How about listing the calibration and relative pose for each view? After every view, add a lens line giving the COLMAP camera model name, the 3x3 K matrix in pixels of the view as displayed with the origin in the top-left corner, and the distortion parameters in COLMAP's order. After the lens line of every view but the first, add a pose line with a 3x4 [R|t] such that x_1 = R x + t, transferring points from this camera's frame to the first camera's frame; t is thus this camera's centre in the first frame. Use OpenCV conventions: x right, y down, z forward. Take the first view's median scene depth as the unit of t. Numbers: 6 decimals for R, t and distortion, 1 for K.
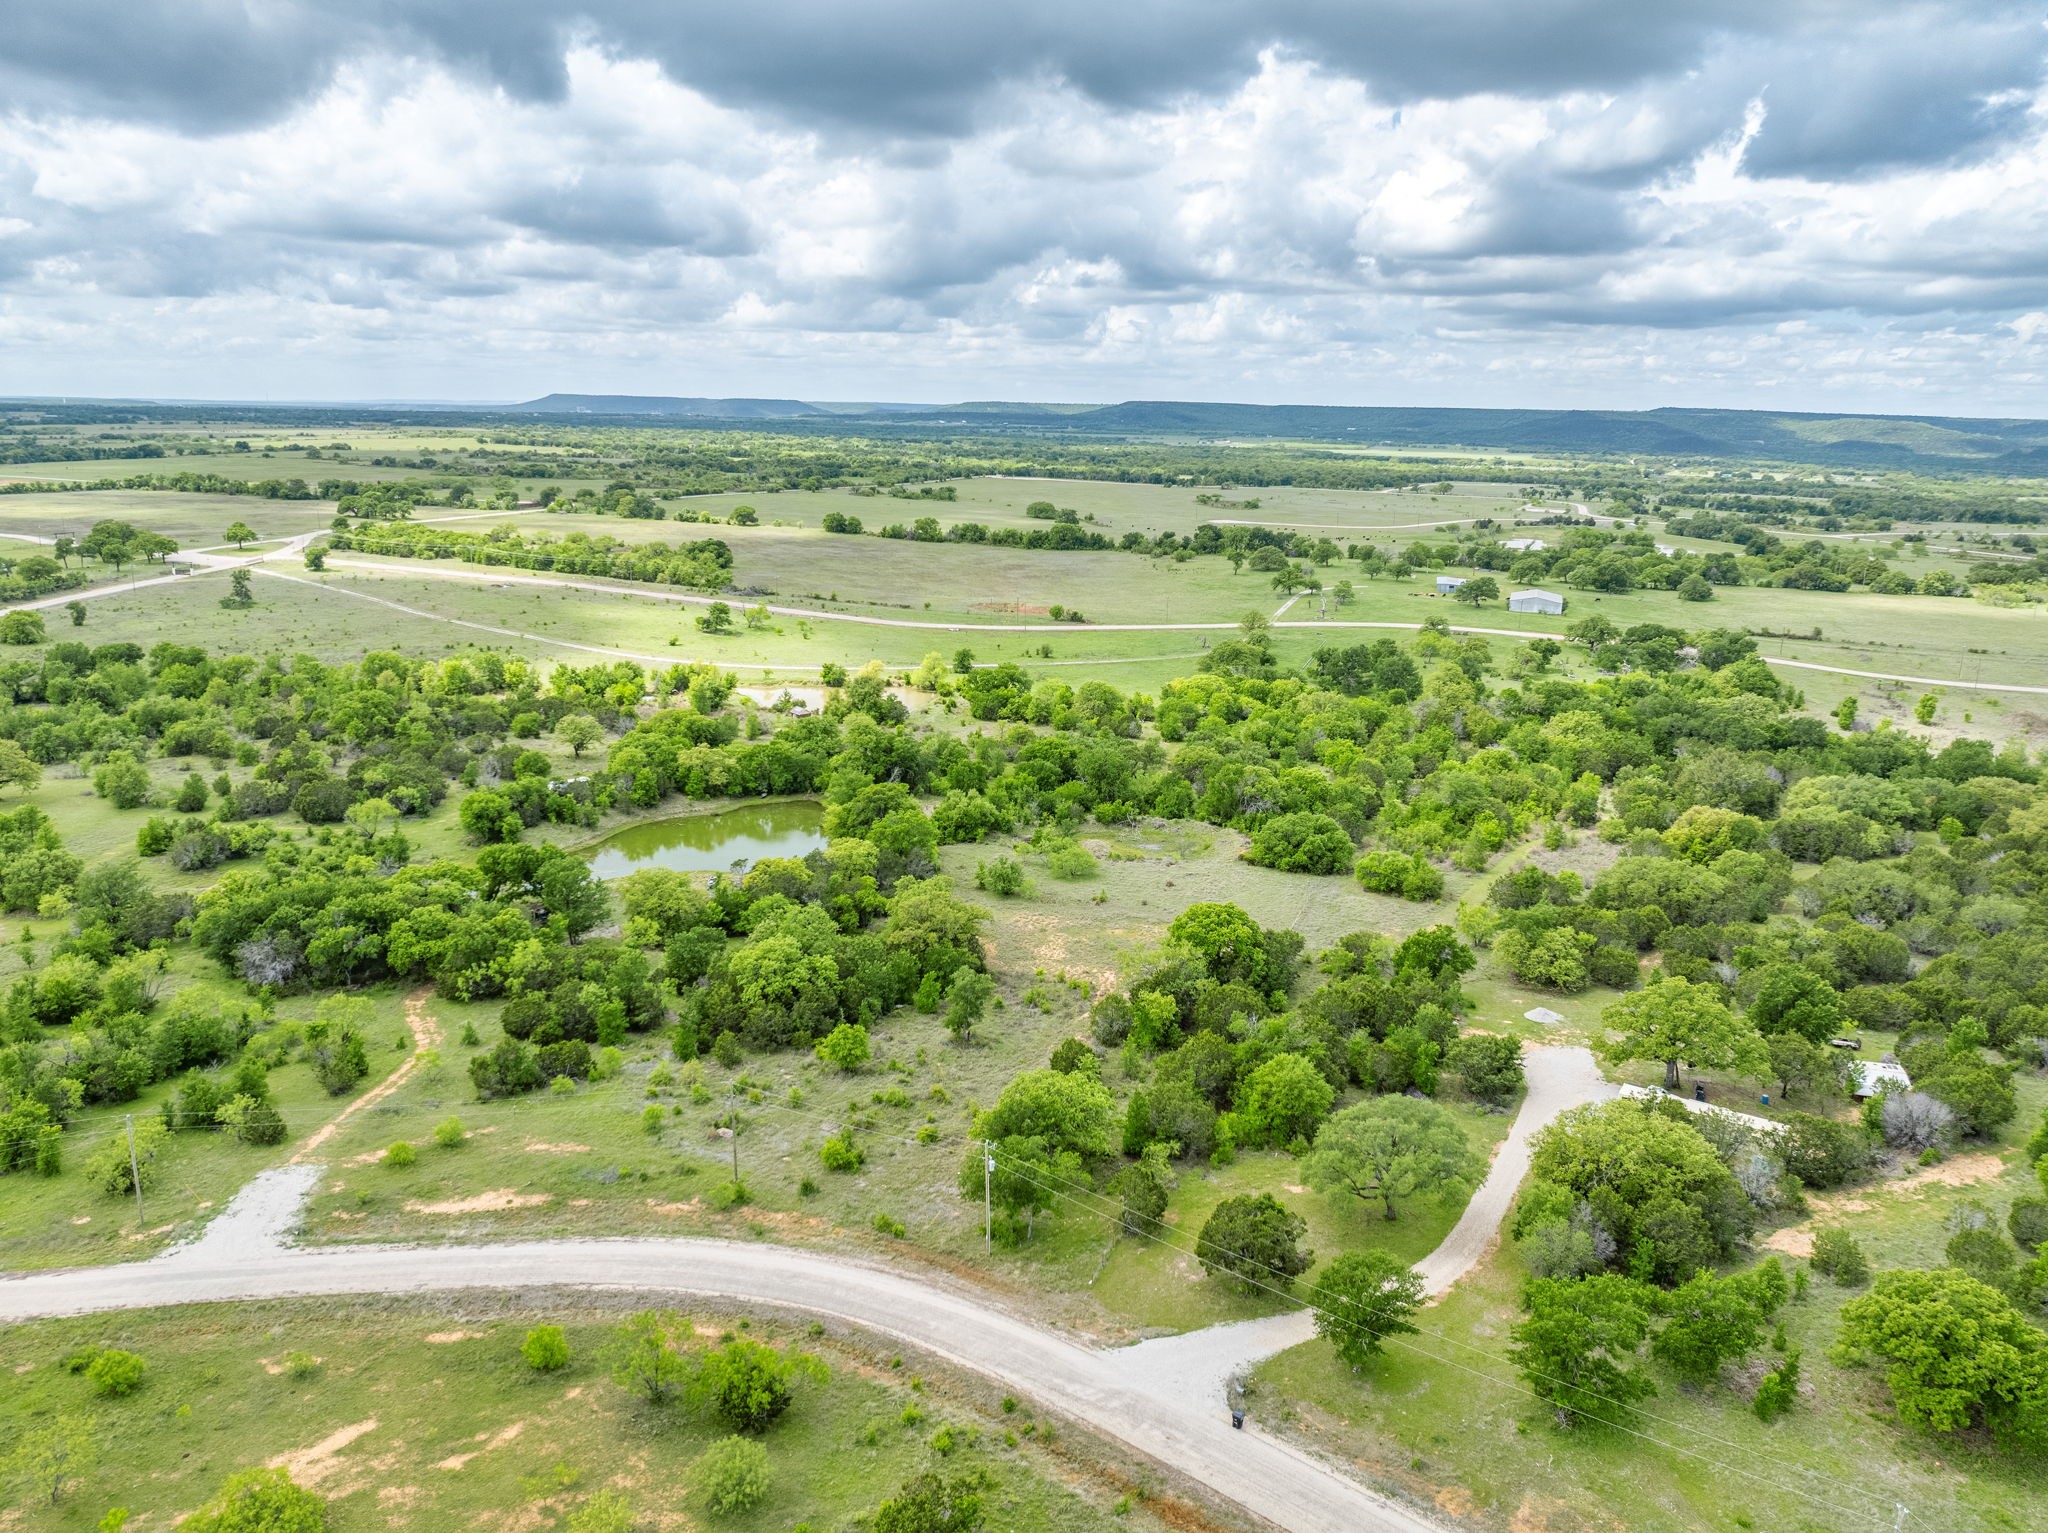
lens RADIAL K [[1445.5, 0, 1023.8], [0, 1445.5, 760.6], [0, 0, 1]] dist [-0.046391, 0.013936]
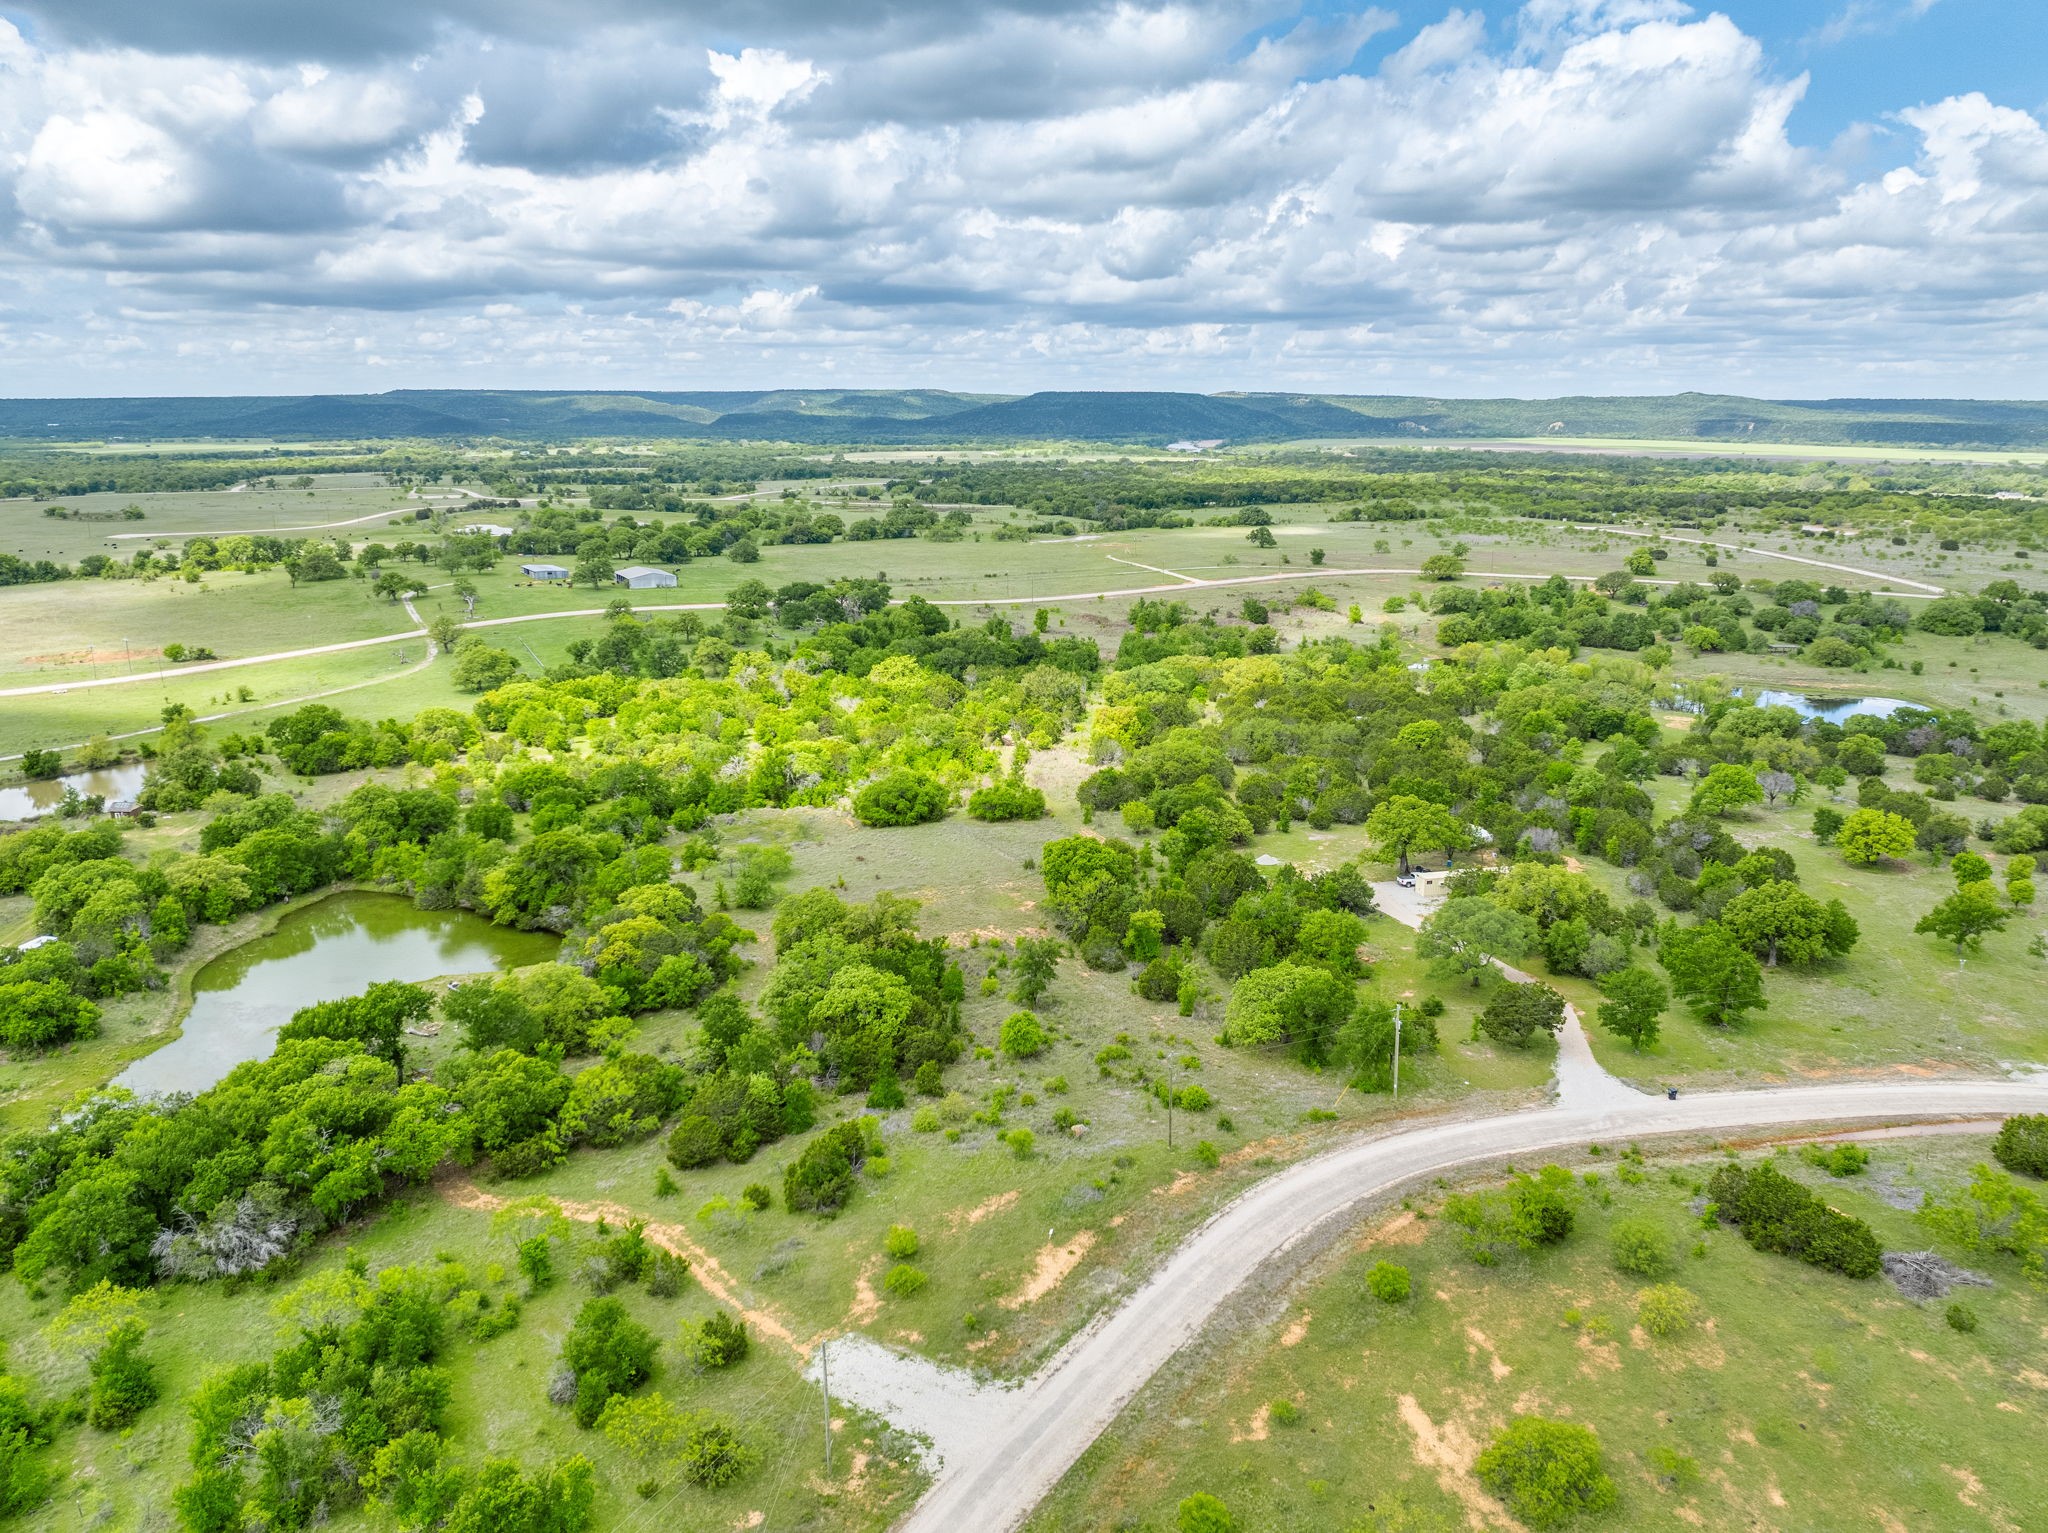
lens RADIAL K [[1445.5, 0, 1031.4], [0, 1445.5, 770.1], [0, 0, 1]] dist [-0.046391, 0.013936]
pose [[0.670369, -0.199769, 0.714631, -0.515772], [0.186815, 0.977494, 0.098006, -0.052356], [-0.718126, 0.067804, 0.692602, 0.177691]]
